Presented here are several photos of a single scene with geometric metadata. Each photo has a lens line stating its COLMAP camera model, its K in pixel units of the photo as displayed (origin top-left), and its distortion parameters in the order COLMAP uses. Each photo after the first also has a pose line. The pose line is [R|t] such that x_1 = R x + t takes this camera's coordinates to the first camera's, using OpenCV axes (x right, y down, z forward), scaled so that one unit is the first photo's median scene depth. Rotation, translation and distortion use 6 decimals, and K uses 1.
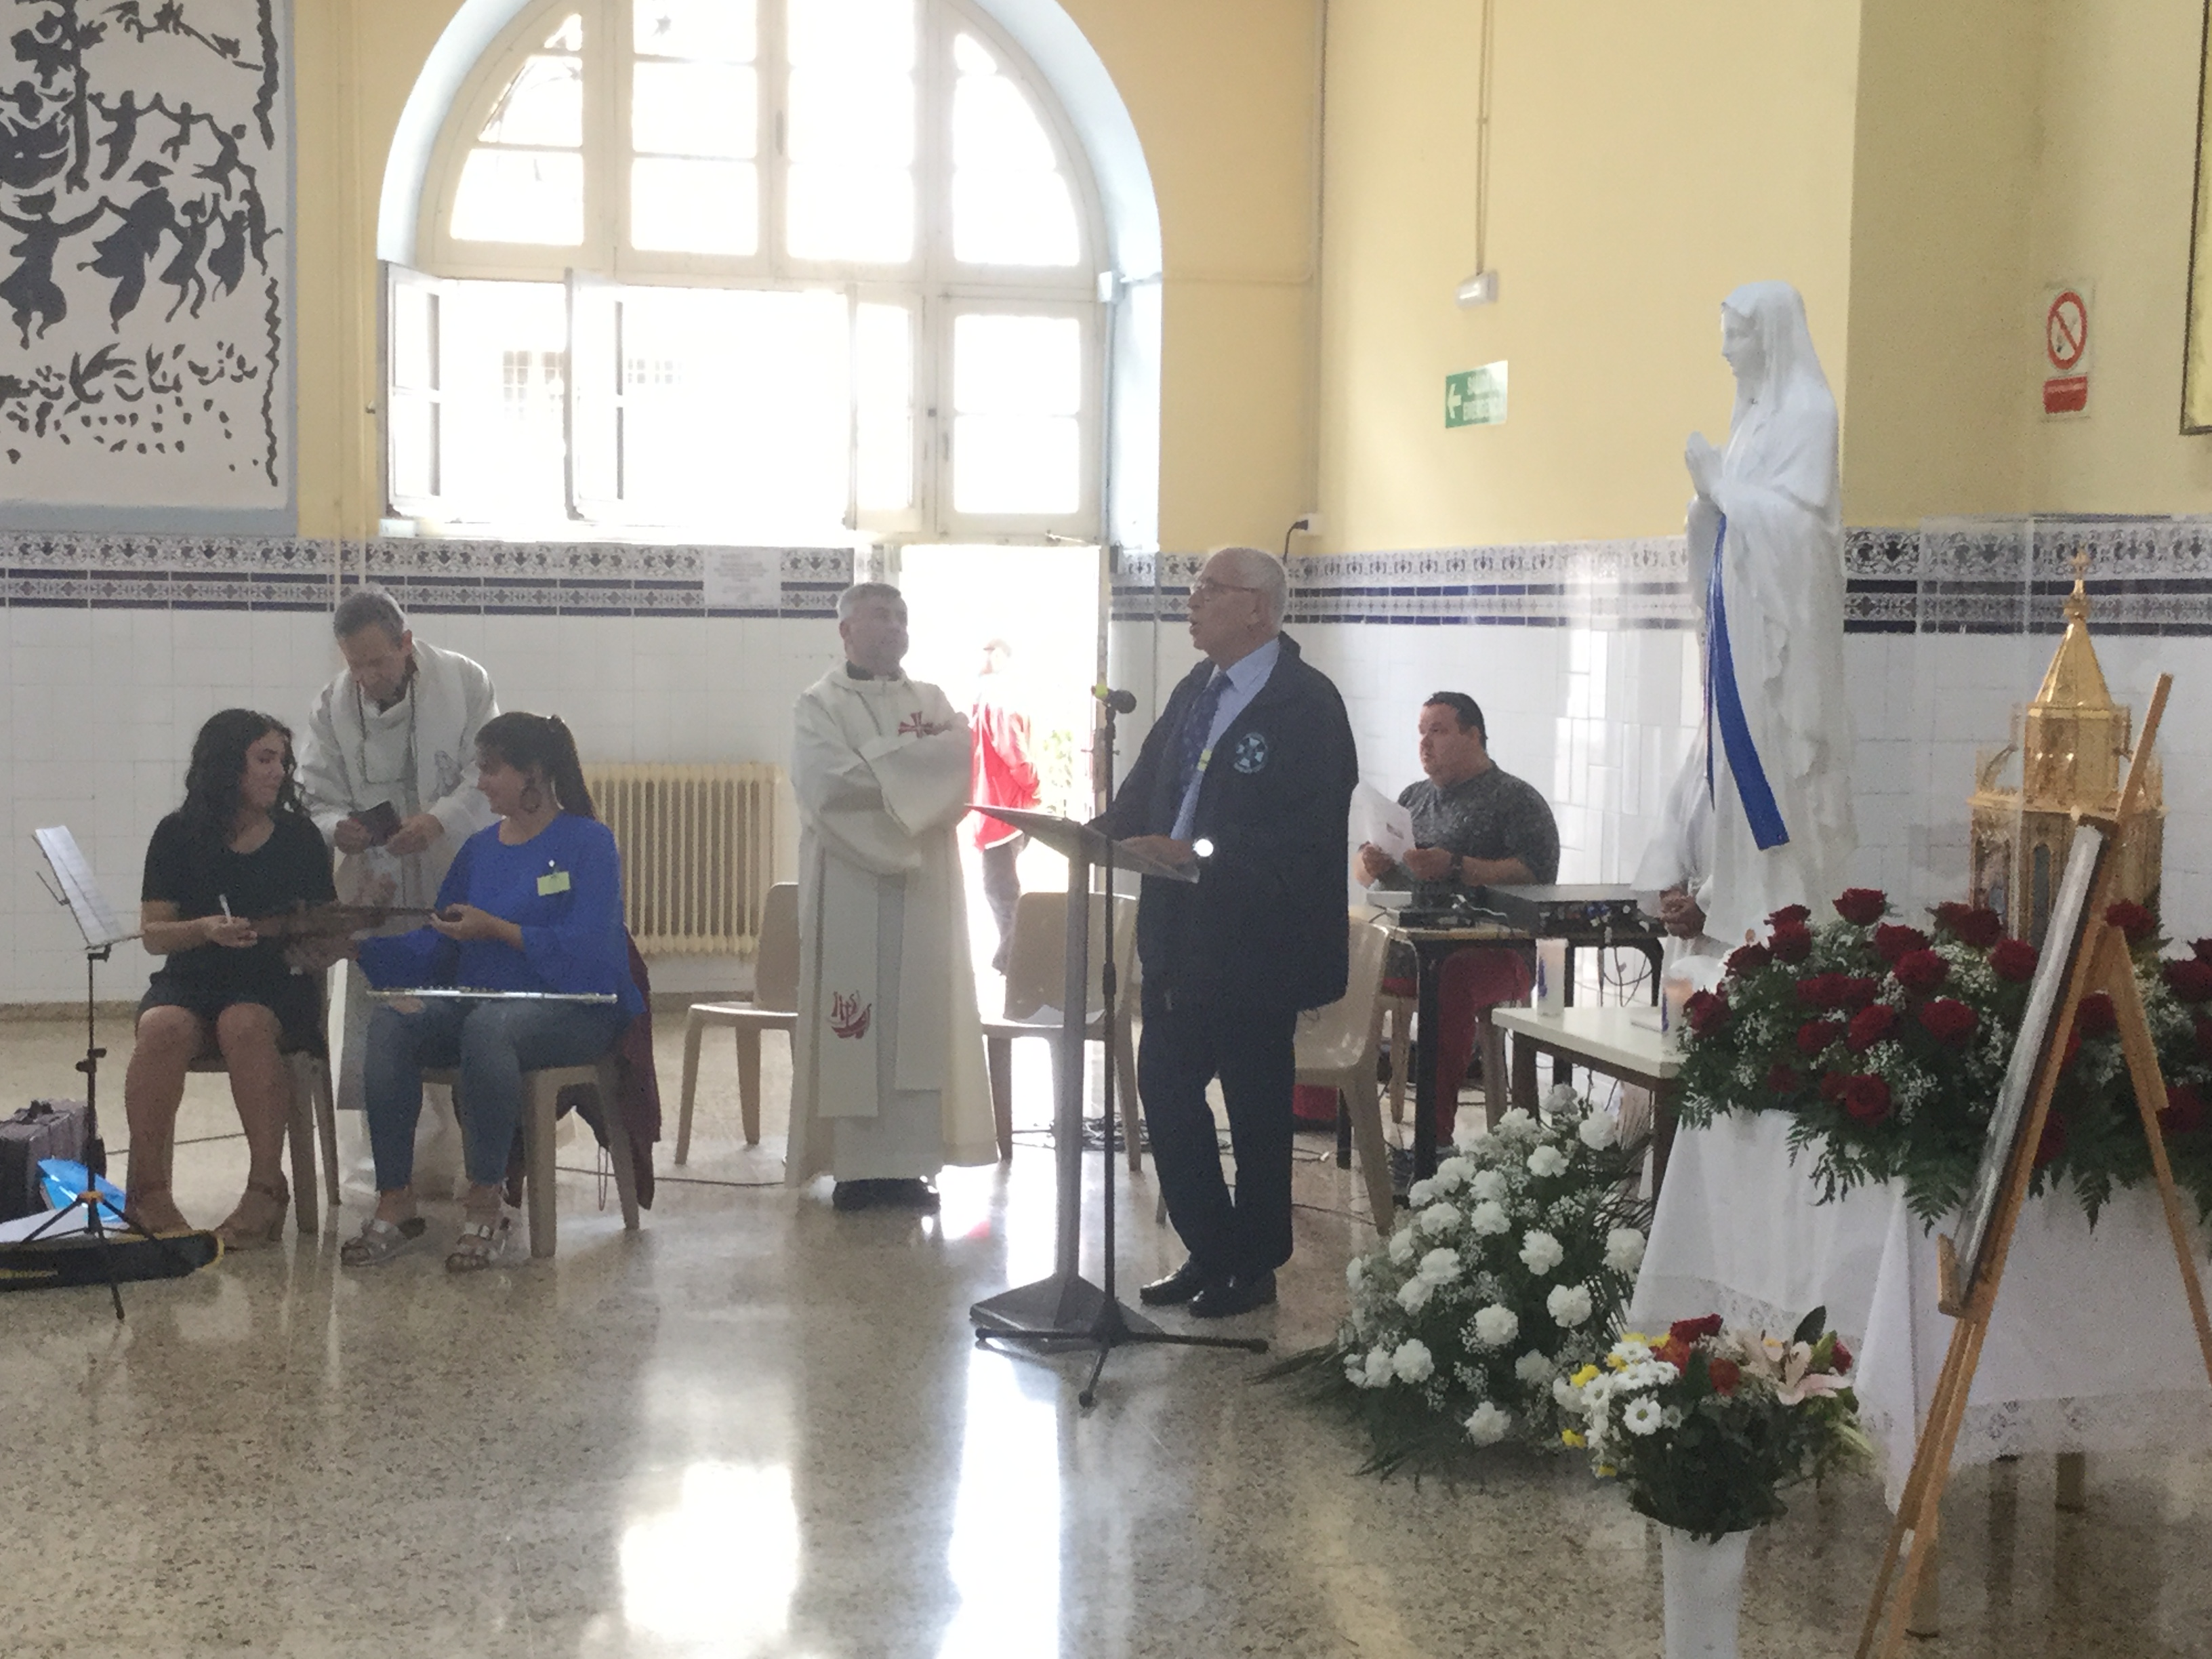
lens RADIAL K [[3223.9, 0, 1106.0], [0, 3223.9, 829.5], [0, 0, 1]] dist [-0.019629, 0.571523]
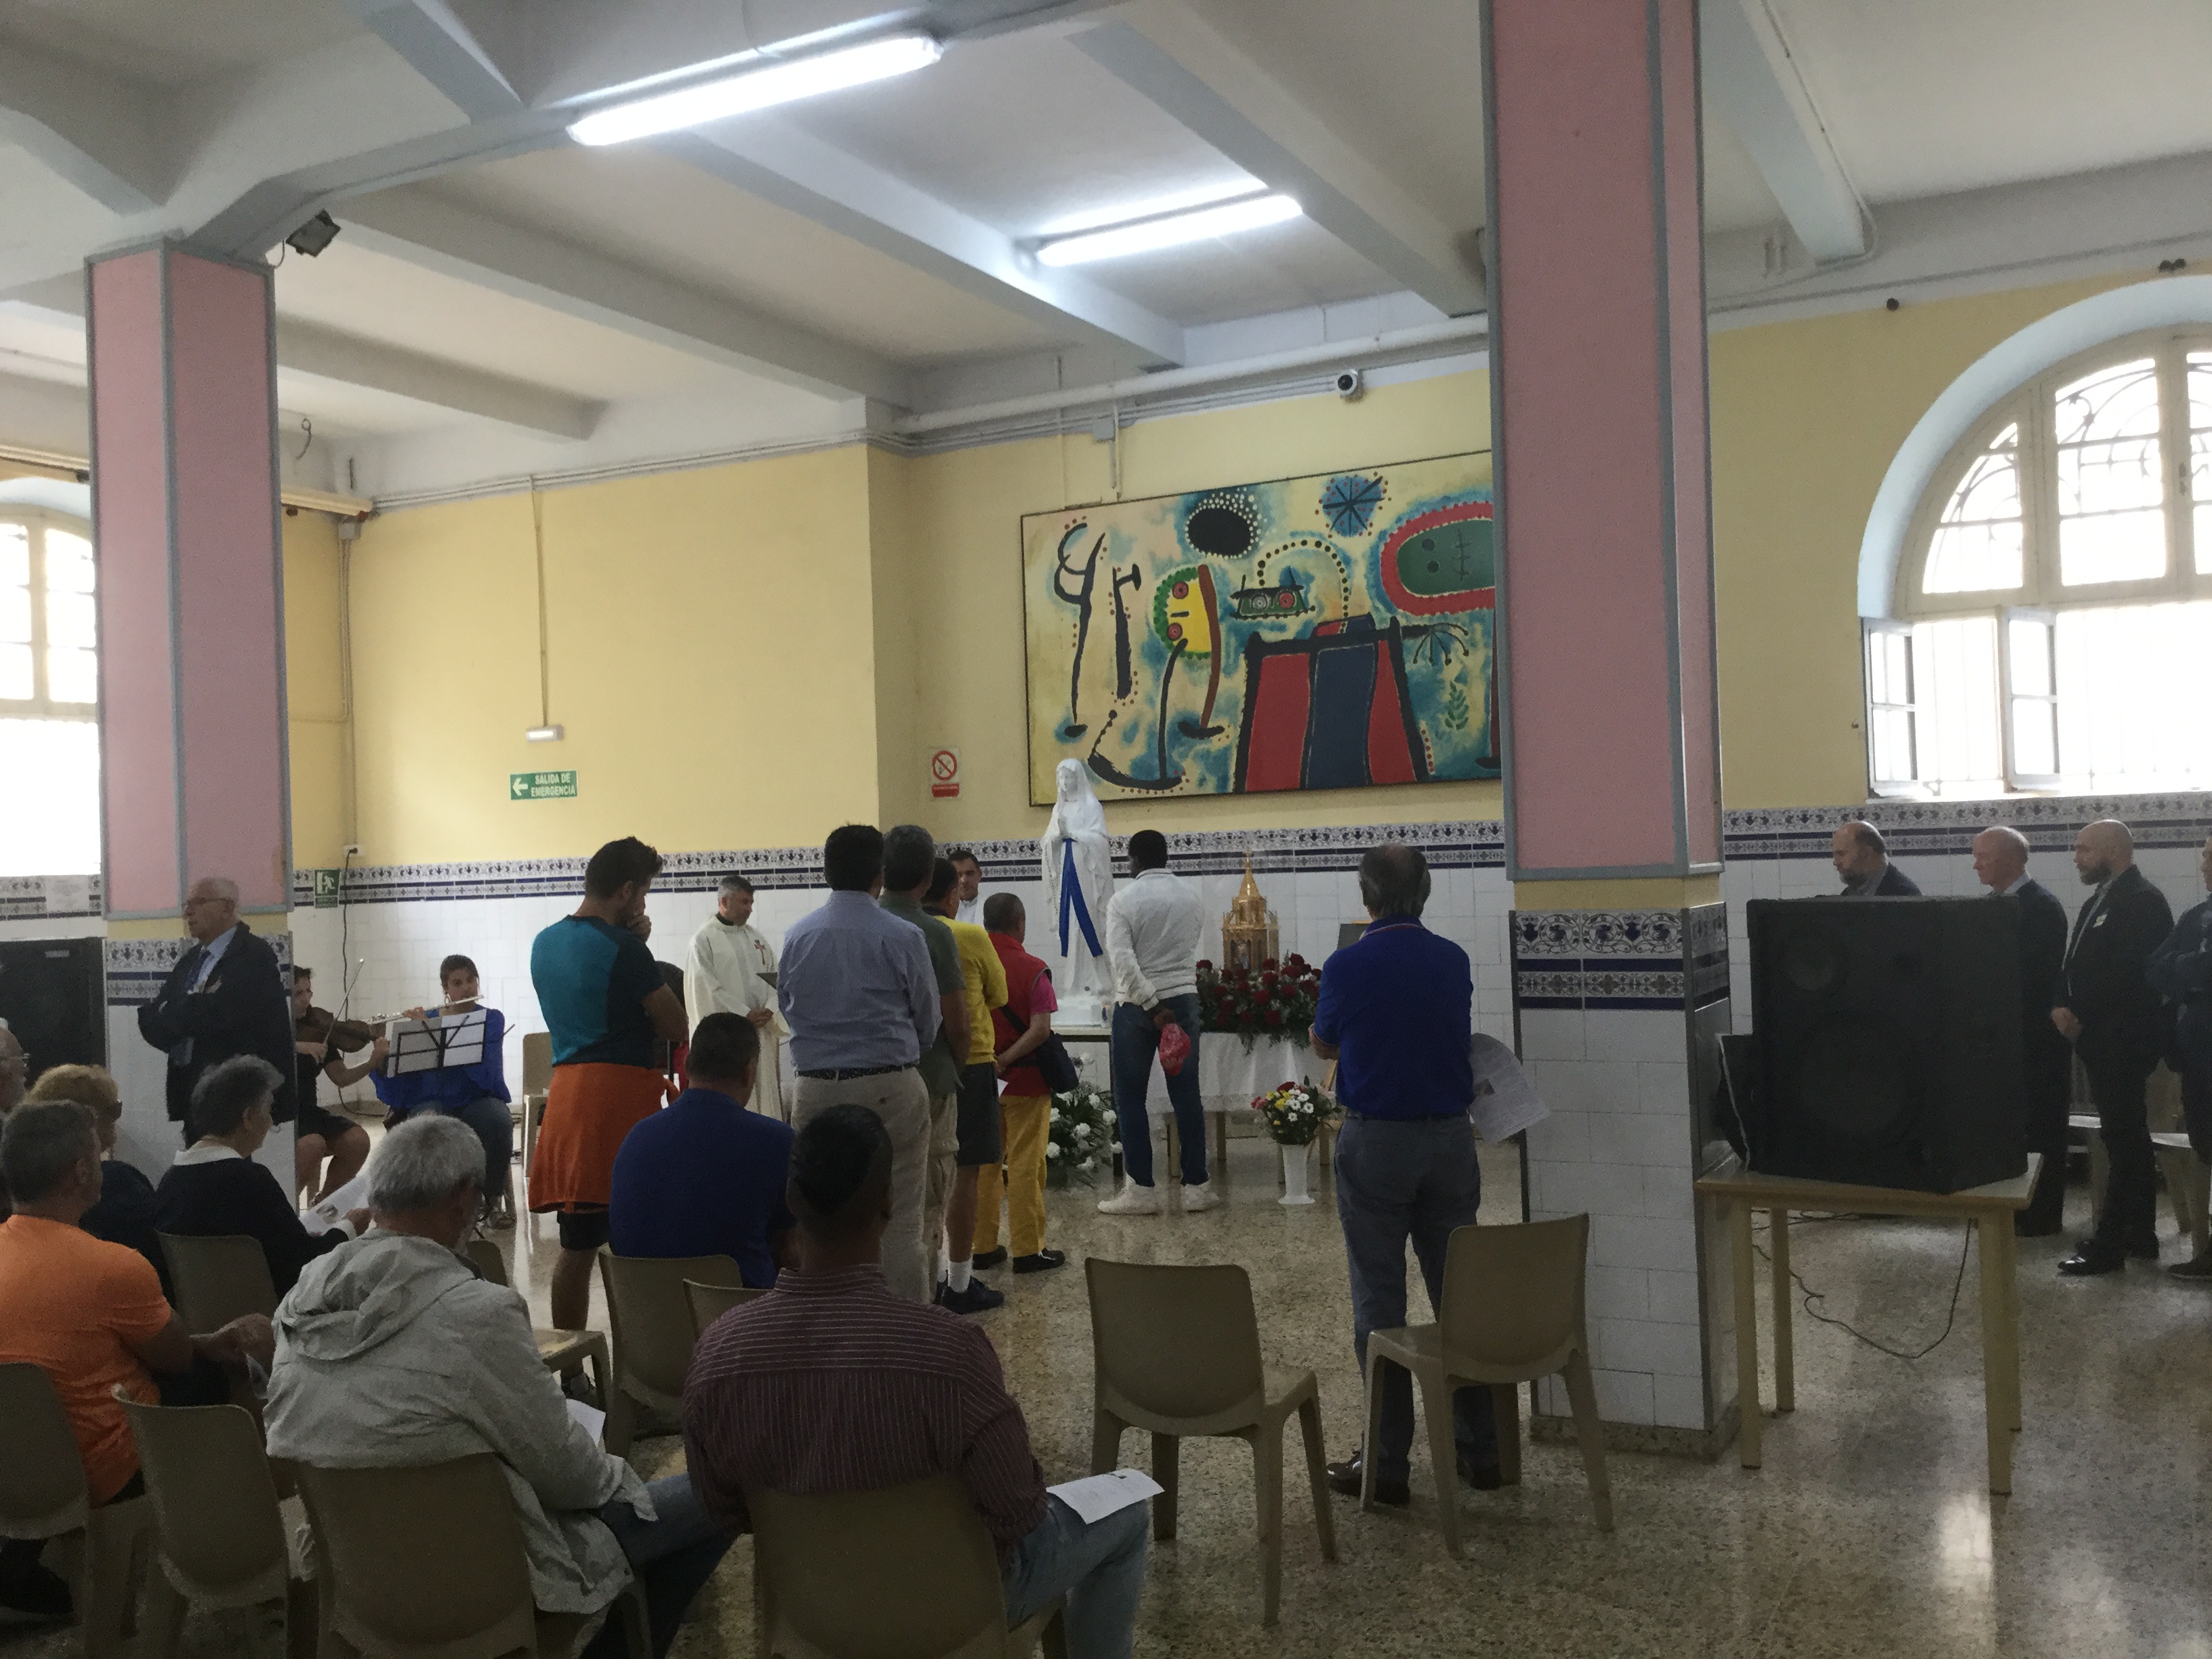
lens RADIAL K [[1972.4, 0, 1116.1], [0, 1972.4, 816.9], [0, 0, 1]] dist [0.087856, -0.135563]
pose [[0.645478, -0.020561, 0.763502, -0.623626], [0.095425, 0.993976, -0.053907, -0.011734], [-0.757794, 0.107653, 0.643552, -0.086690]]
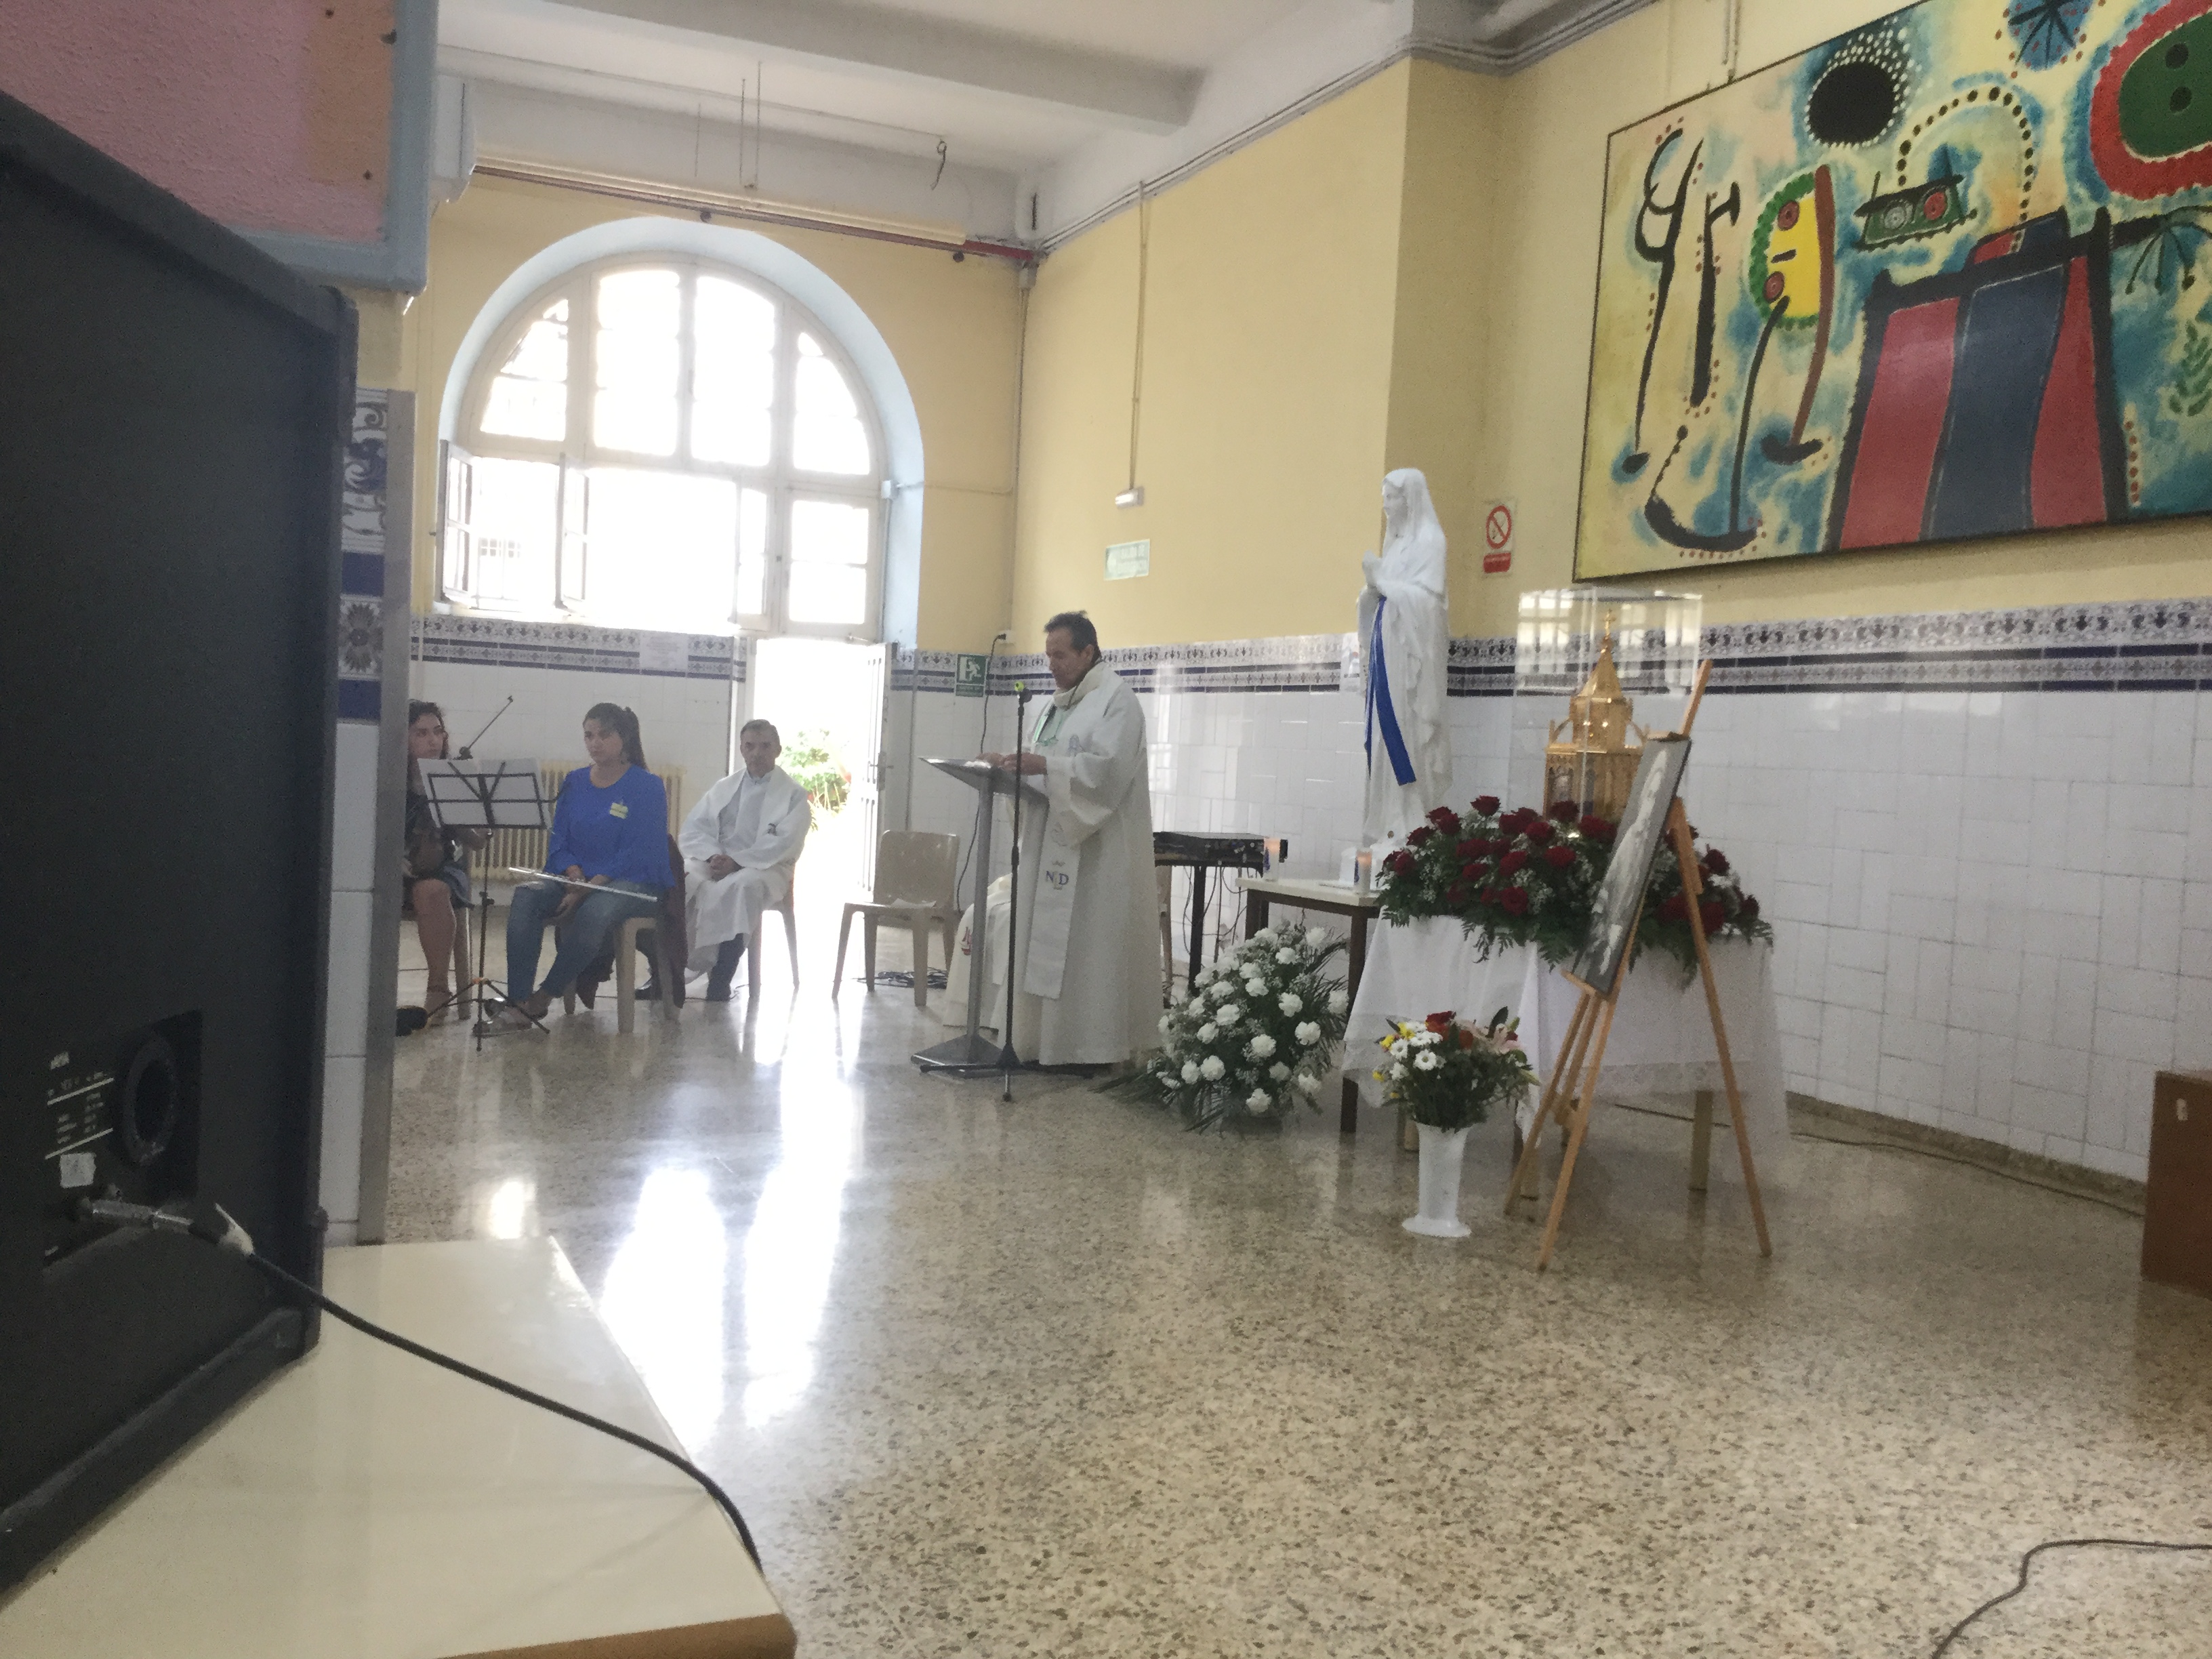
lens RADIAL K [[1972.4, 0, 1116.1], [0, 1972.4, 816.9], [0, 0, 1]] dist [0.087856, -0.135563]
pose [[0.980888, 0.029292, 0.192354, -0.089547], [-0.023956, 0.999263, -0.030007, 0.033643], [-0.193091, 0.024826, 0.980867, -0.023116]]
